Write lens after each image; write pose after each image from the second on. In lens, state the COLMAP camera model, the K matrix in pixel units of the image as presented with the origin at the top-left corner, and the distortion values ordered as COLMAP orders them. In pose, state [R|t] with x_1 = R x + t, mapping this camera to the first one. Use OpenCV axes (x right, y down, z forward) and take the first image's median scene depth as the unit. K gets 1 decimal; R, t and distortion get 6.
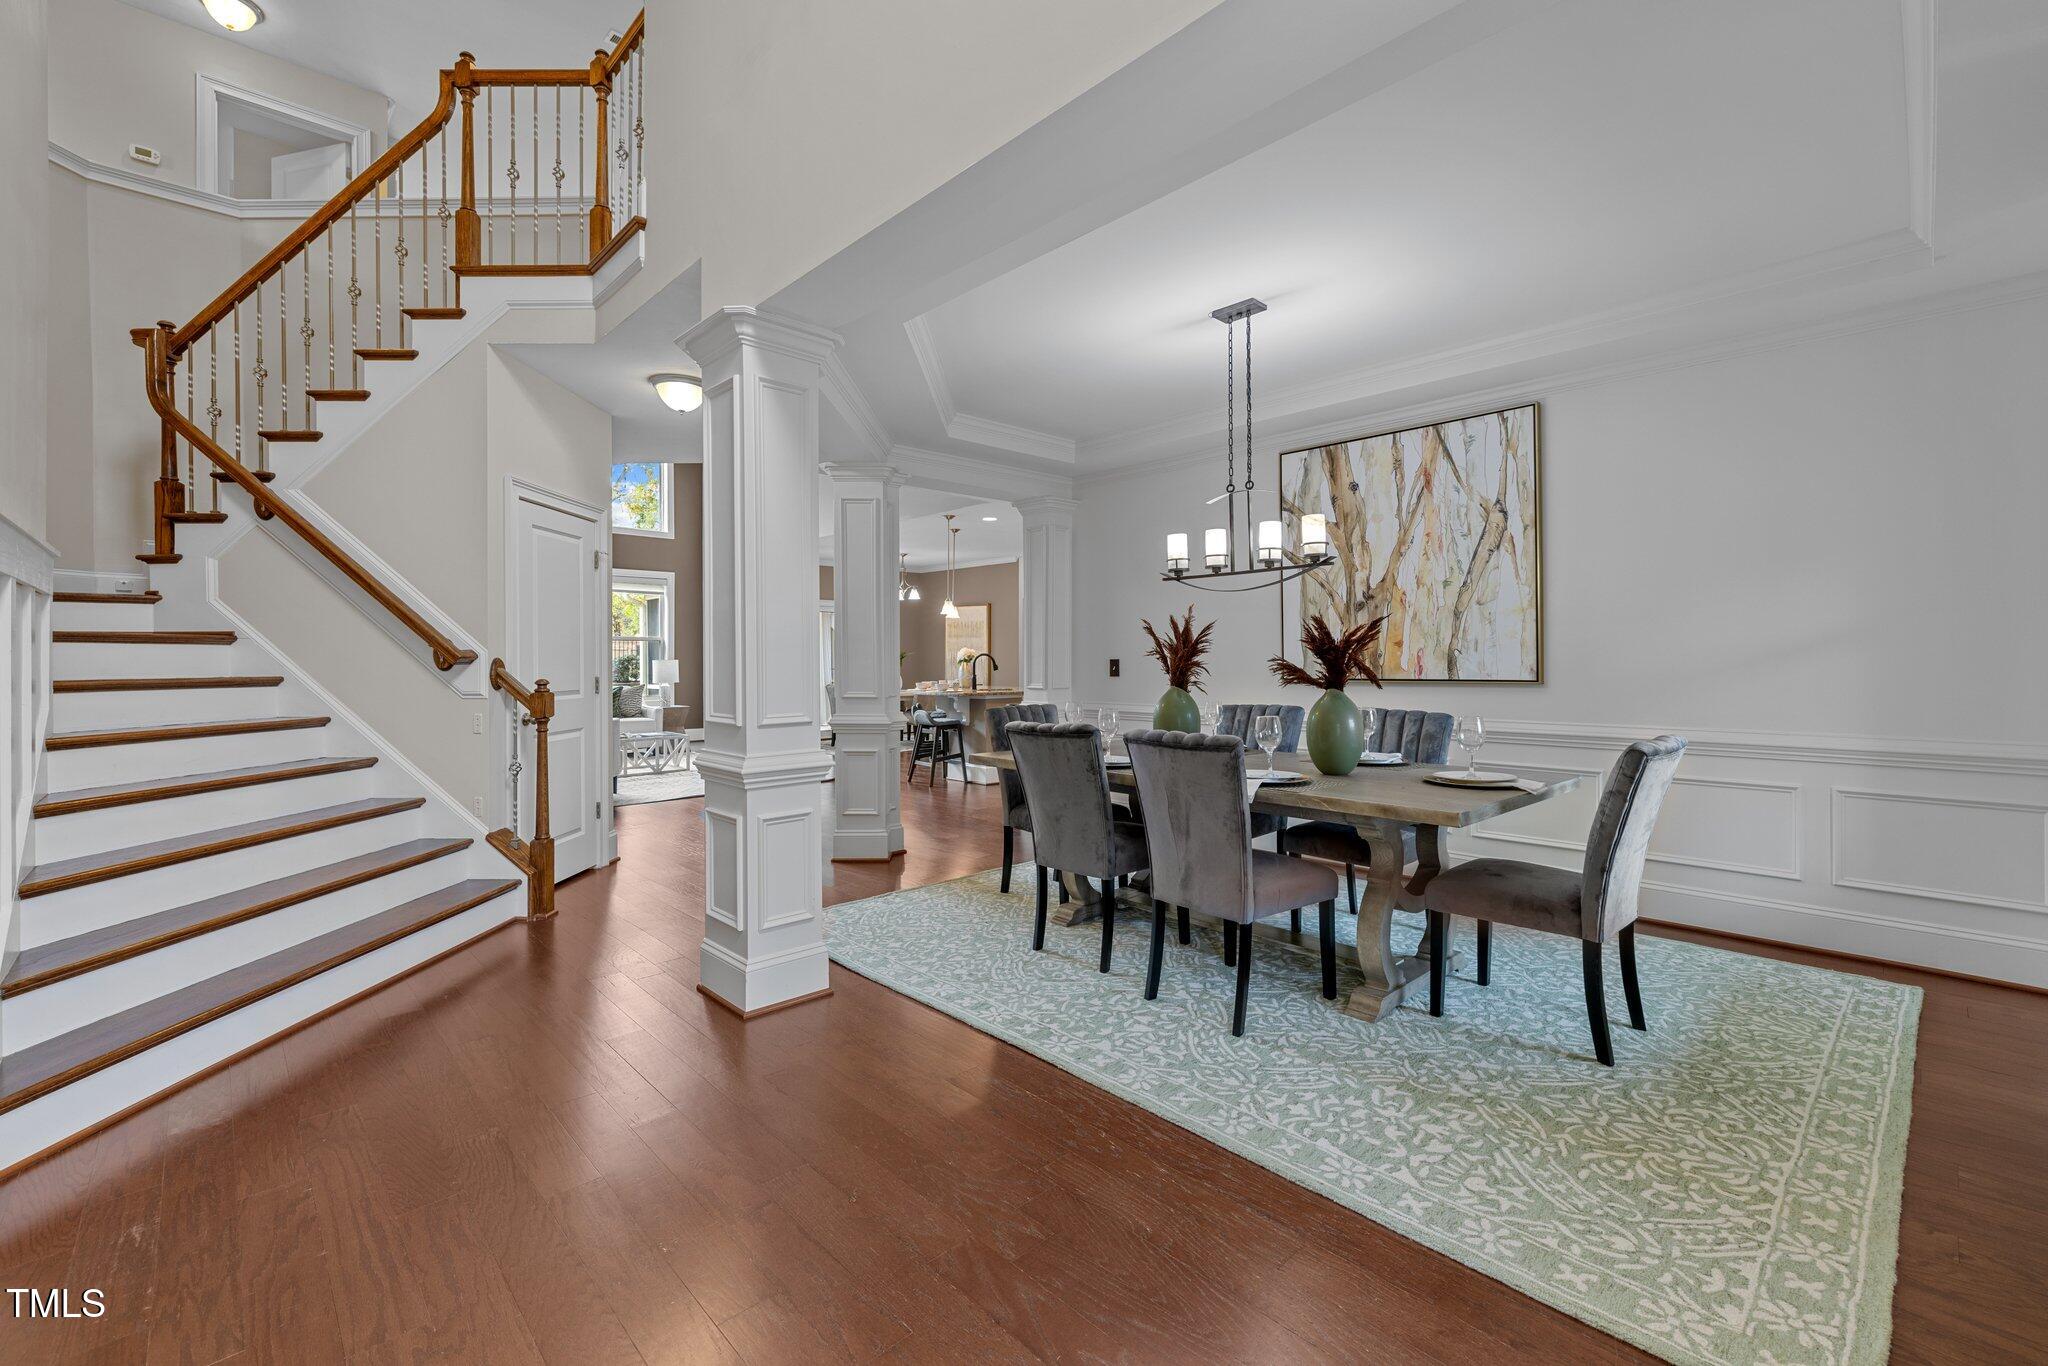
lens RADIAL K [[854.3, 0, 1023.0], [0, 854.3, 667.4], [0, 0, 1]] dist [0.001185, -0.000073]
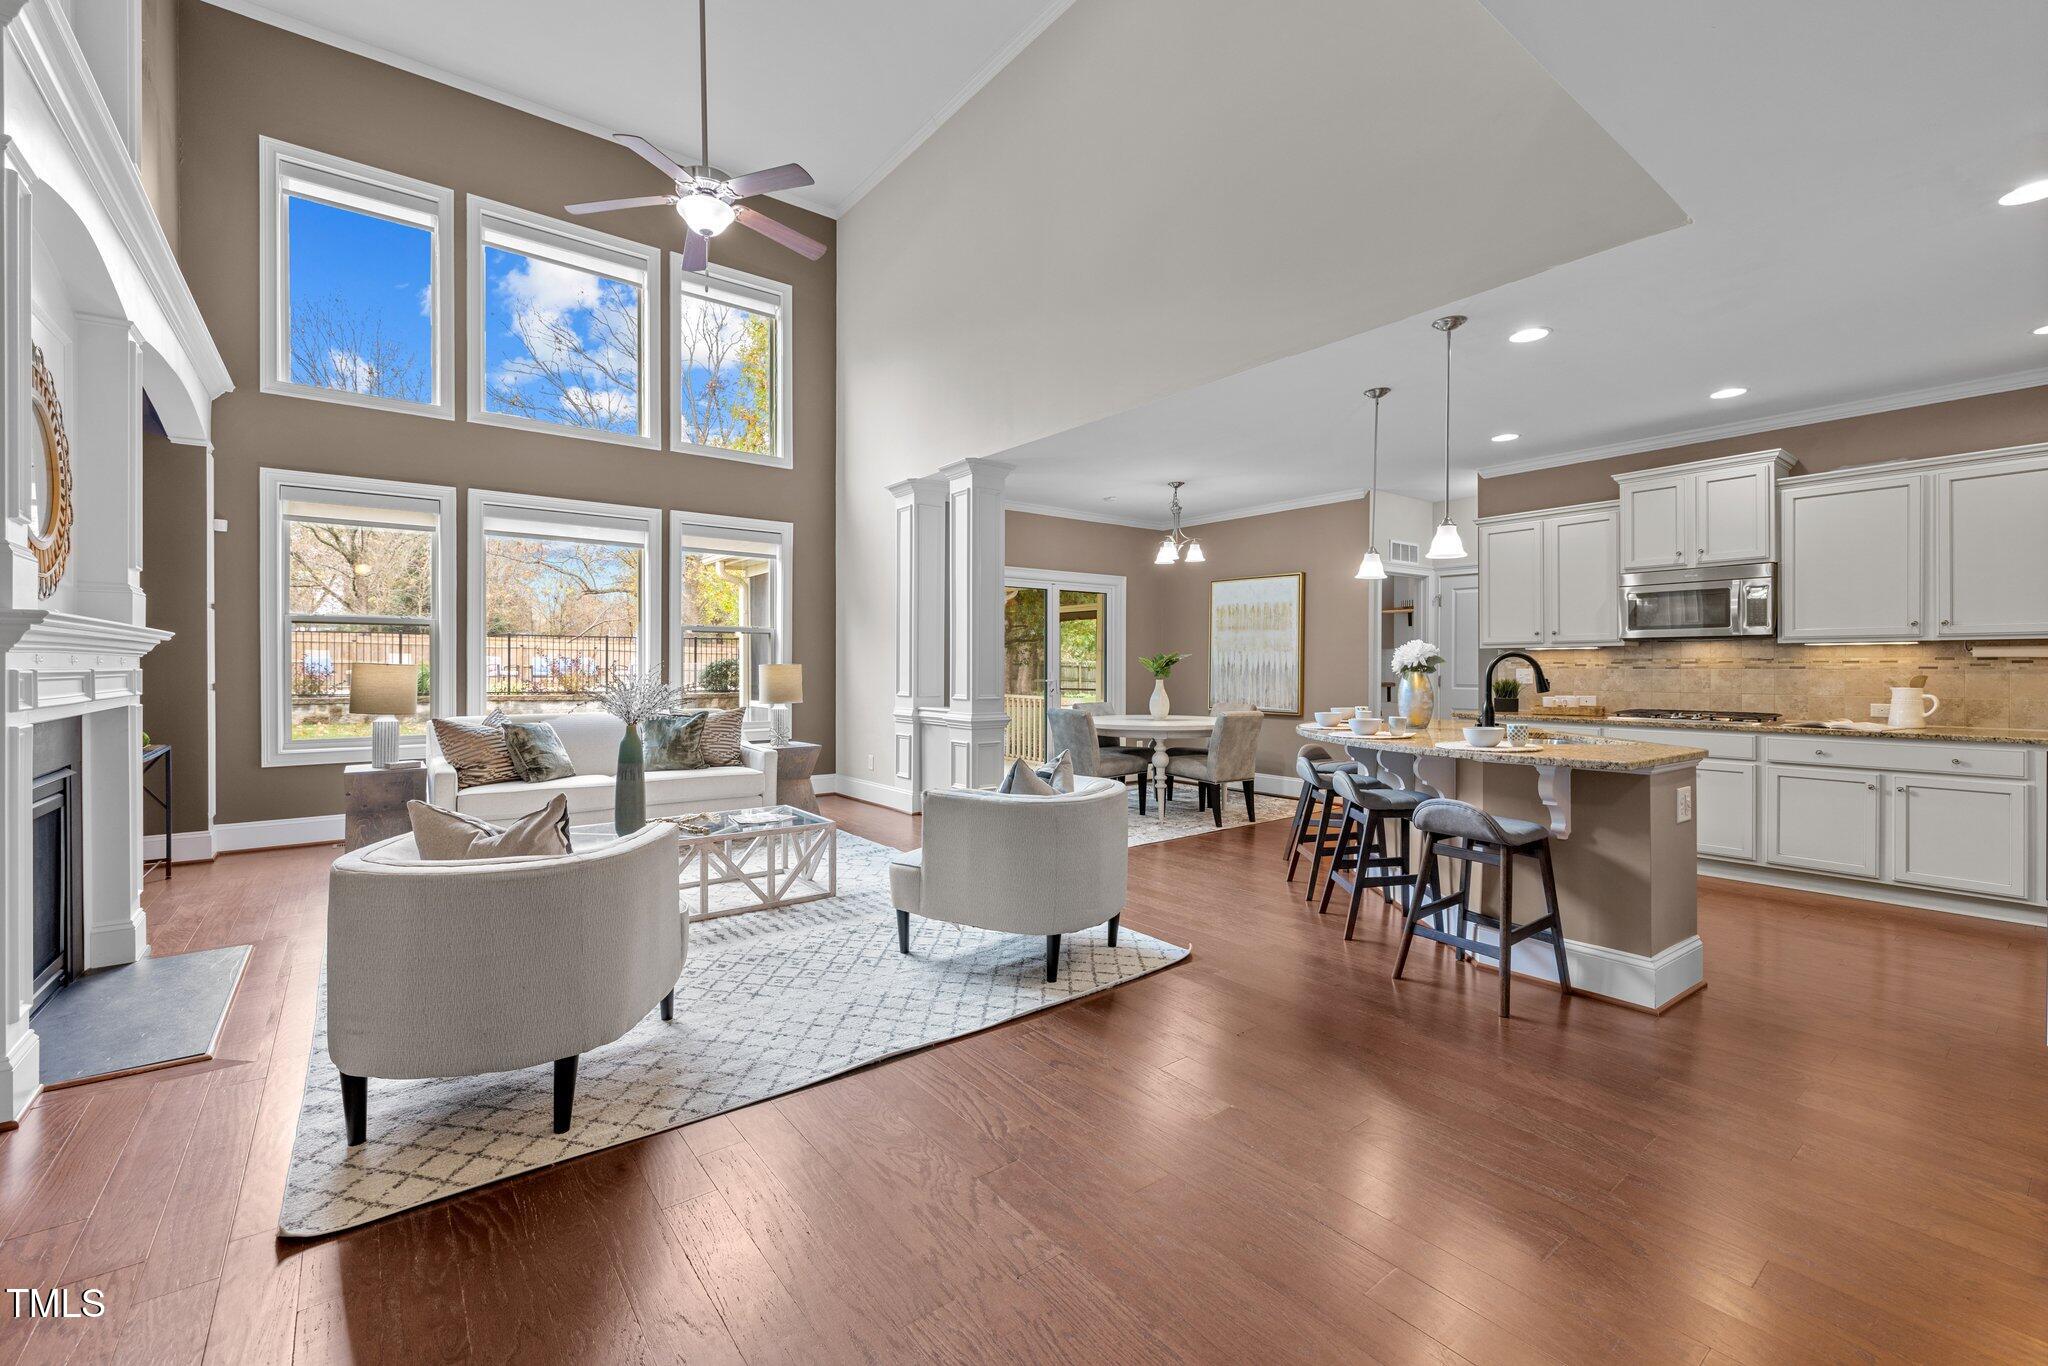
lens RADIAL K [[854.3, 0, 1030.6], [0, 854.3, 677.4], [0, 0, 1]] dist [0.001185, -0.000073]
pose [[0.995459, 0.007568, -0.094885, -0.182908], [-0.007285, 0.999968, 0.003330, -0.002627], [0.094907, -0.002624, 0.995483, 0.412996]]
